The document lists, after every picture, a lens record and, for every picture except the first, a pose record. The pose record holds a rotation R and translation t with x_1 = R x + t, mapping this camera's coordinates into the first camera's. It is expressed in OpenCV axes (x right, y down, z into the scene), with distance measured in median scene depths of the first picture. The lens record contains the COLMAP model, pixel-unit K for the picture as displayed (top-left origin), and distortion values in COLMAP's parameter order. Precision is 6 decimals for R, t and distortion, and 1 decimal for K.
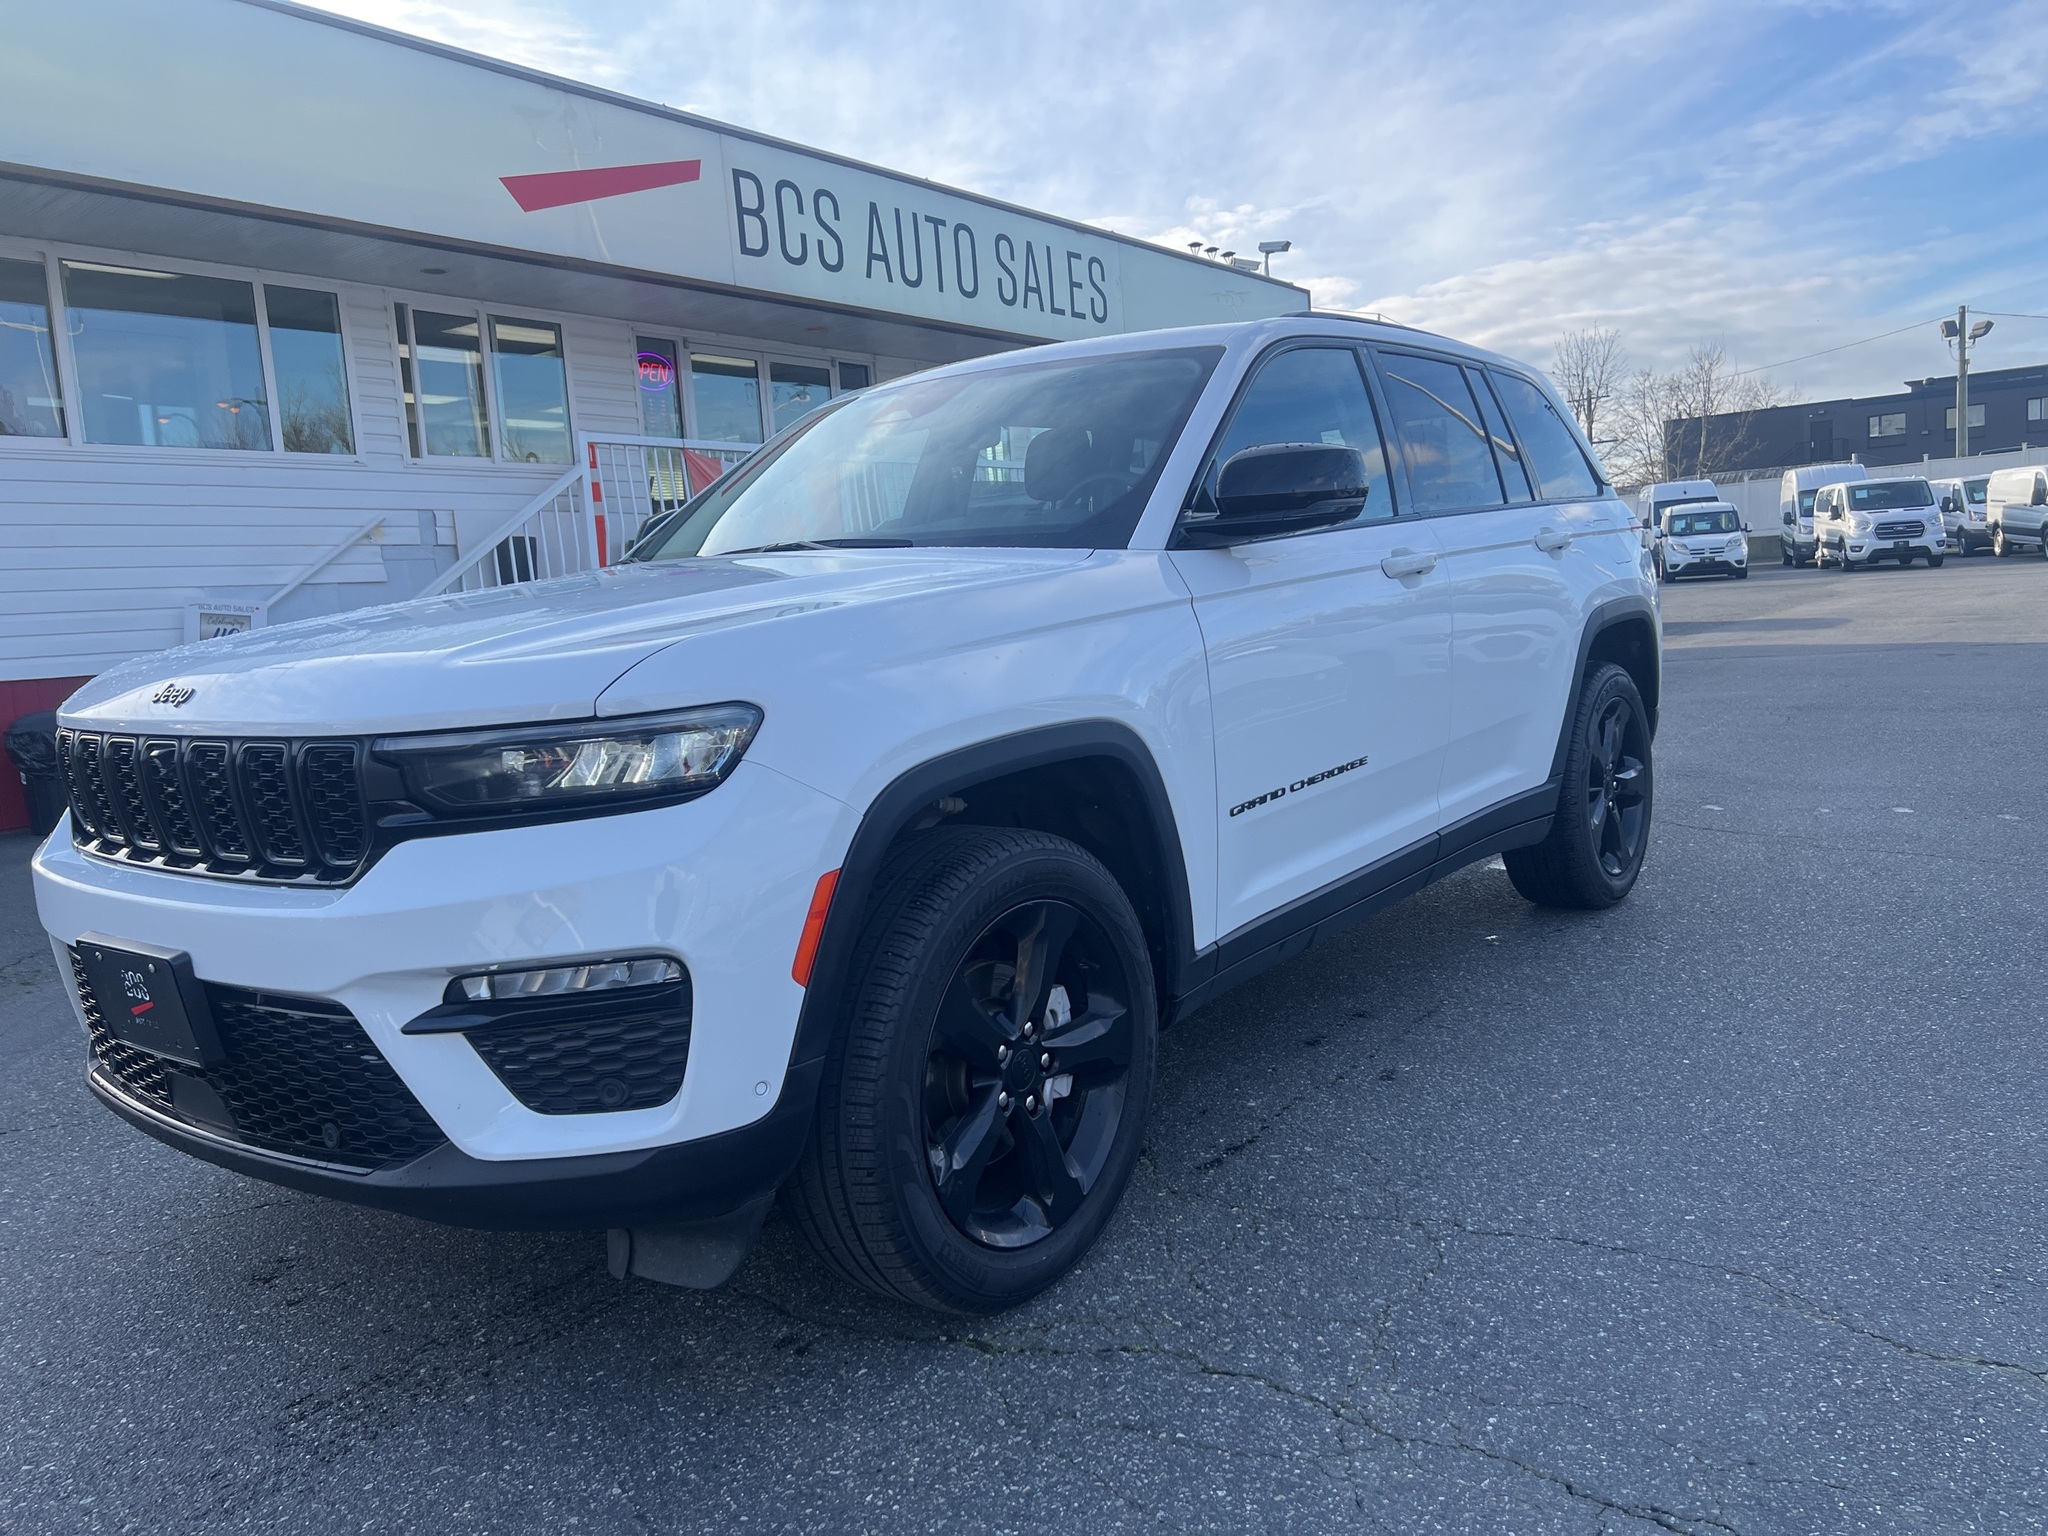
lens RADIAL K [[1528.2, 0, 1020.3], [0, 1528.2, 768.3], [0, 0, 1]] dist [0.054078, -0.056564]
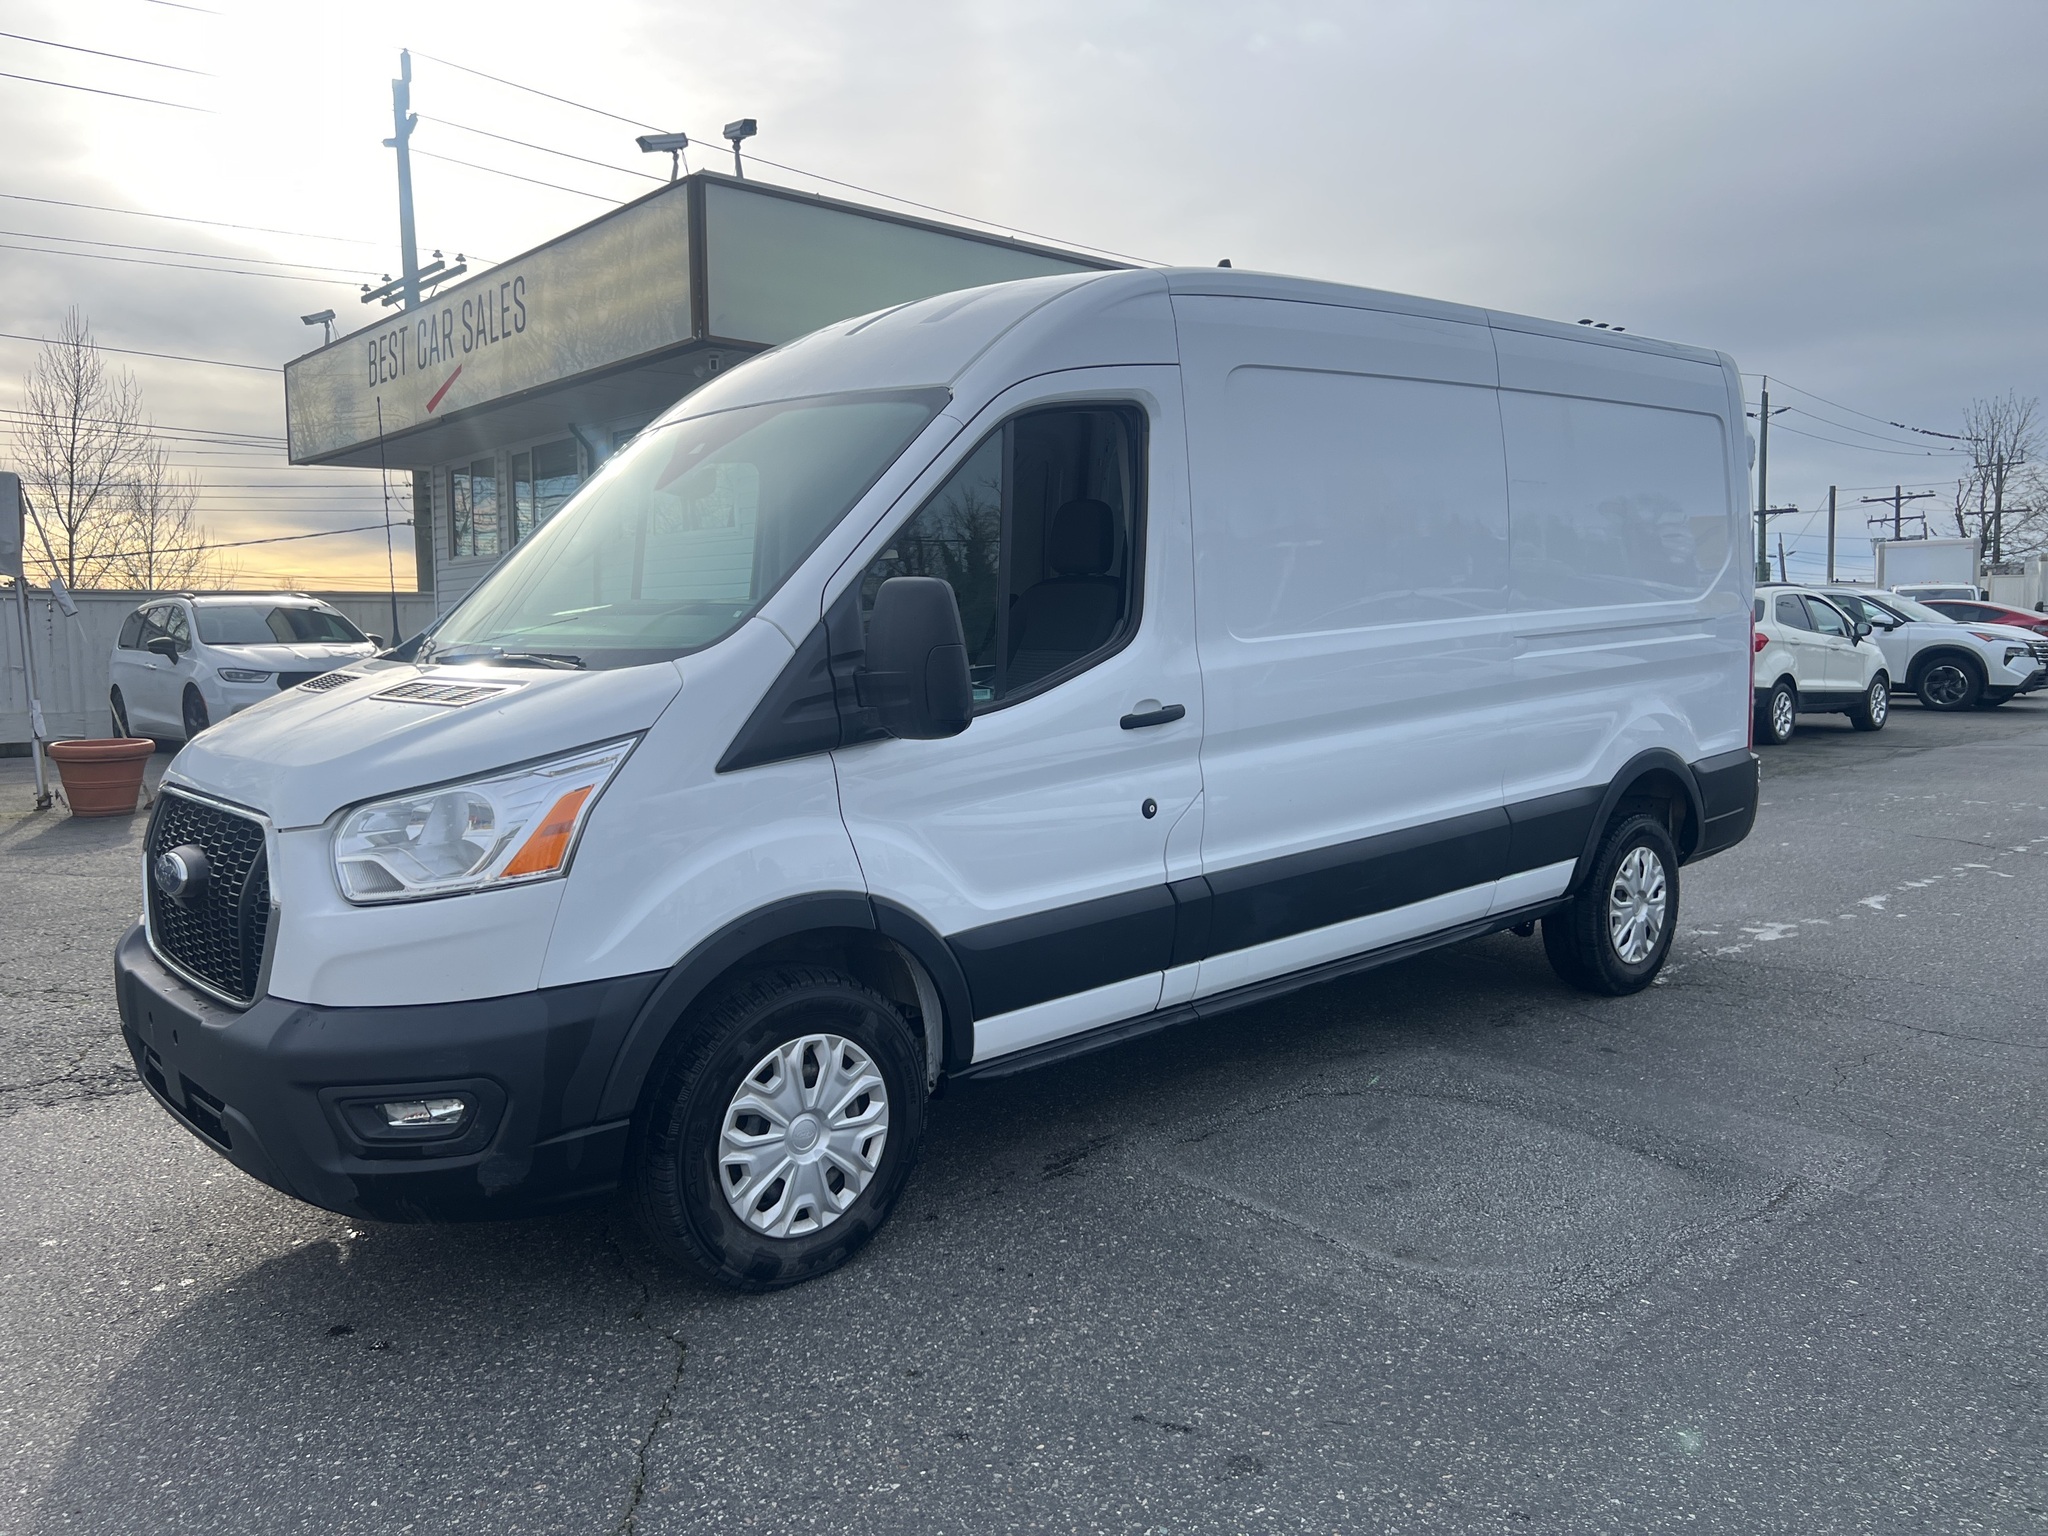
lens RADIAL K [[1525.7, 0, 1002.0], [0, 1525.7, 748.2], [0, 0, 1]] dist [0.047432, -0.049803]
pose [[0.974865, 0.071902, -0.210876, -0.120037], [-0.078853, 0.996579, -0.024734, 0.028094], [0.208376, 0.040740, 0.977200, -0.361988]]
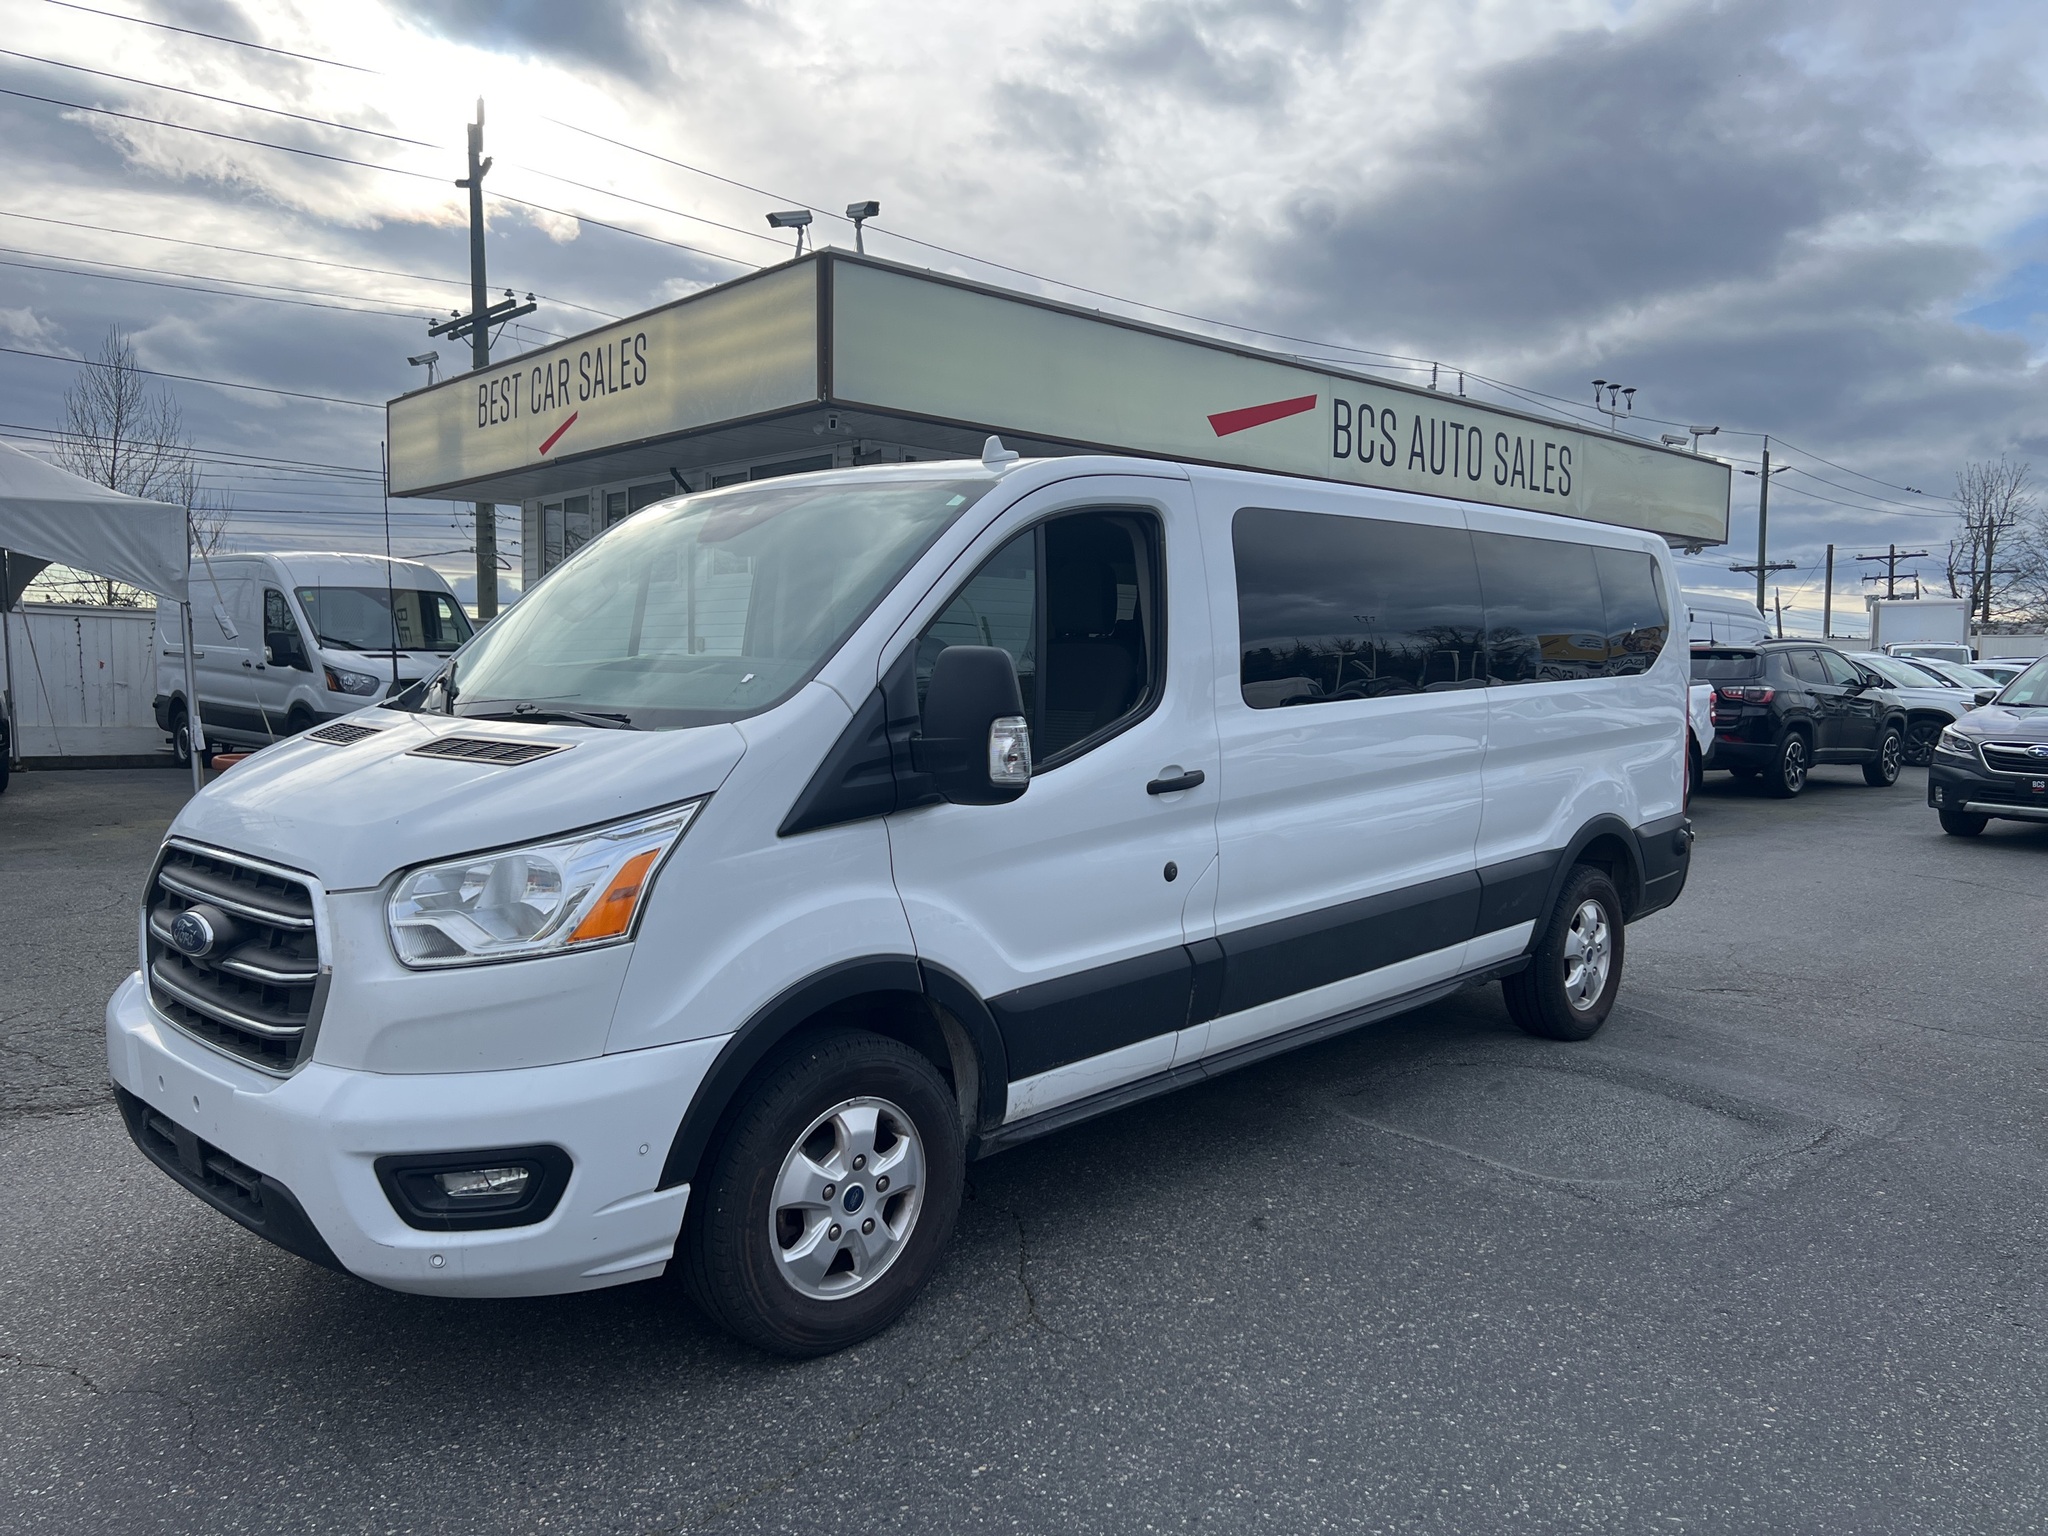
lens RADIAL K [[1519.5, 0, 1039.3], [0, 1519.5, 769.2], [0, 0, 1]] dist [0.054652, -0.052803]
pose [[0.977705, 0.091029, -0.189226, -0.161665], [-0.099383, 0.994429, -0.035122, 0.038035], [0.184975, 0.053144, 0.981305, -0.465710]]
